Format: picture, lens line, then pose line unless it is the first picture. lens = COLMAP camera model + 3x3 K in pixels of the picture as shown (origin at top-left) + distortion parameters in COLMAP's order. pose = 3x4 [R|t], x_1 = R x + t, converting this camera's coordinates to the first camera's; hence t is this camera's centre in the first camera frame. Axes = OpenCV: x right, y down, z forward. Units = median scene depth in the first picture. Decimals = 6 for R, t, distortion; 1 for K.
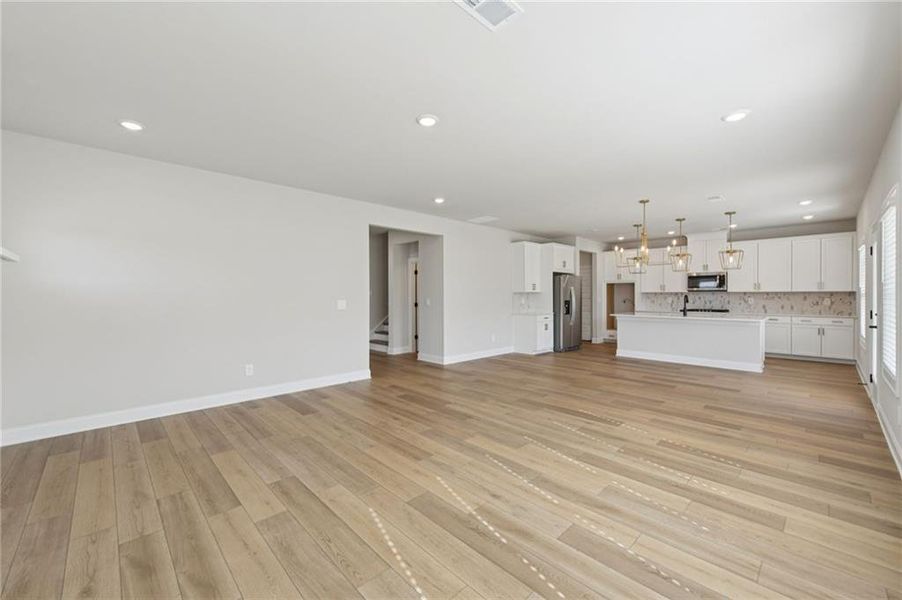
lens RADIAL K [[364.1, 0, 444.2], [0, 364.1, 298.0], [0, 0, 1]] dist [0.000033, -0.000722]
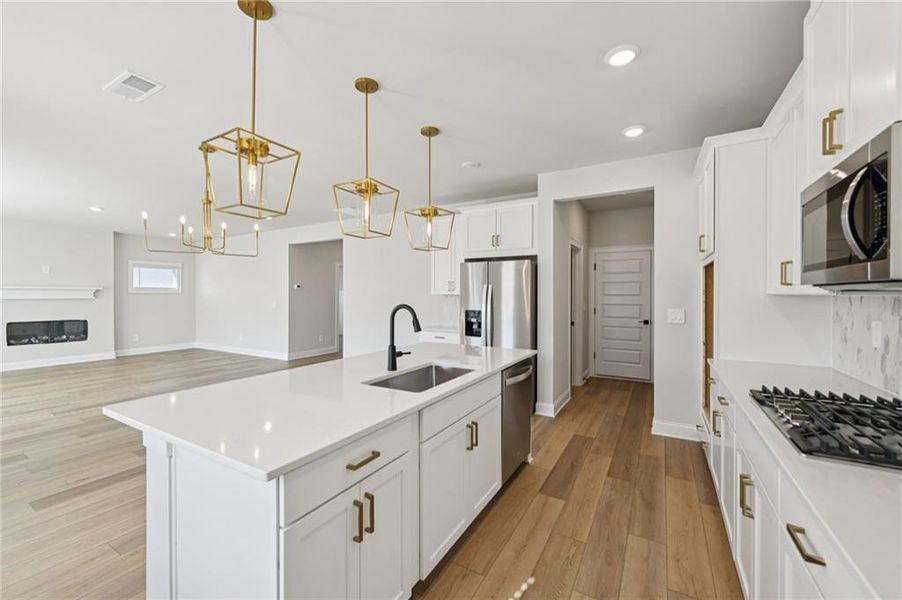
lens RADIAL K [[364.1, 0, 447.9], [0, 364.1, 298.9], [0, 0, 1]] dist [0.000033, -0.000722]
pose [[0.275962, 0.011290, -0.961102, 0.846475], [-0.007025, 0.999928, 0.009729, -0.015357], [0.961143, 0.004066, 0.276021, 0.829613]]
